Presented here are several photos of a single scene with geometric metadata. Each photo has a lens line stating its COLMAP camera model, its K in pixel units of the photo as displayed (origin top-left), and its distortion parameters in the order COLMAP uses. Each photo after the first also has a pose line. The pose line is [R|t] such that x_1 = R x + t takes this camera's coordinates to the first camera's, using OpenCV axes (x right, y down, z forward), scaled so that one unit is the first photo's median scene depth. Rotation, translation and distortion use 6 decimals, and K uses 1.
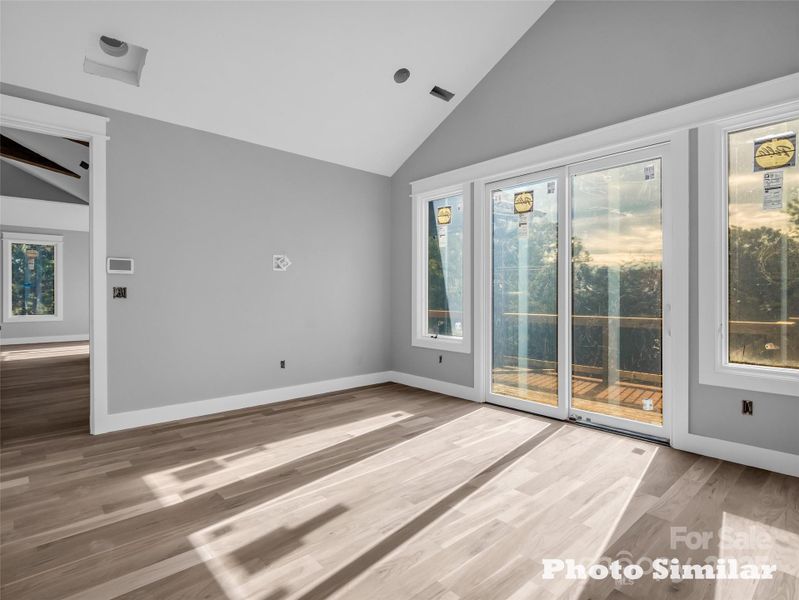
lens RADIAL K [[436.5, 0, 399.5], [0, 436.5, 300.0], [0, 0, 1]] dist [0.017944, 0.000125]
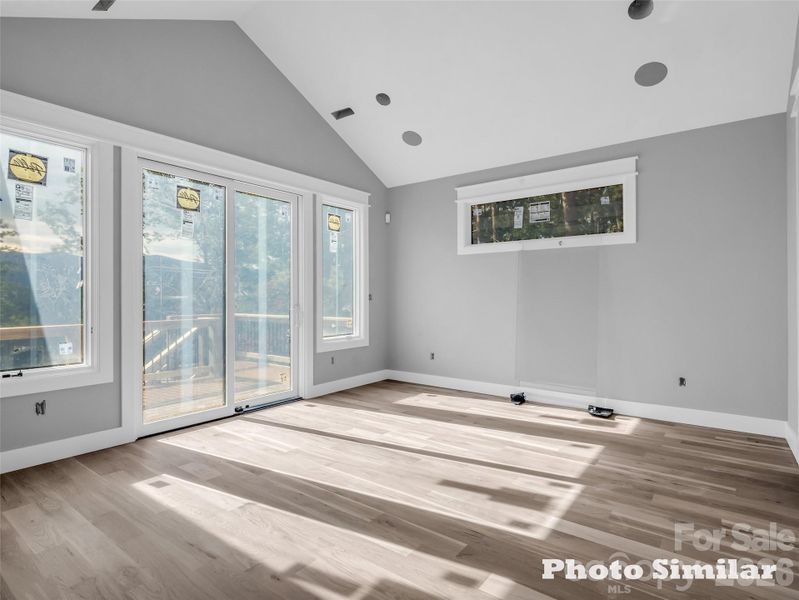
lens RADIAL K [[421.3, 0, 399.5], [0, 421.3, 300.0], [0, 0, 1]] dist [-0.002720, 0.001241]
pose [[-0.188085, -0.002131, 0.982150, -0.716818], [0.025071, 0.999661, 0.006970, -0.005625], [-0.981833, 0.025935, -0.187968, 0.791742]]
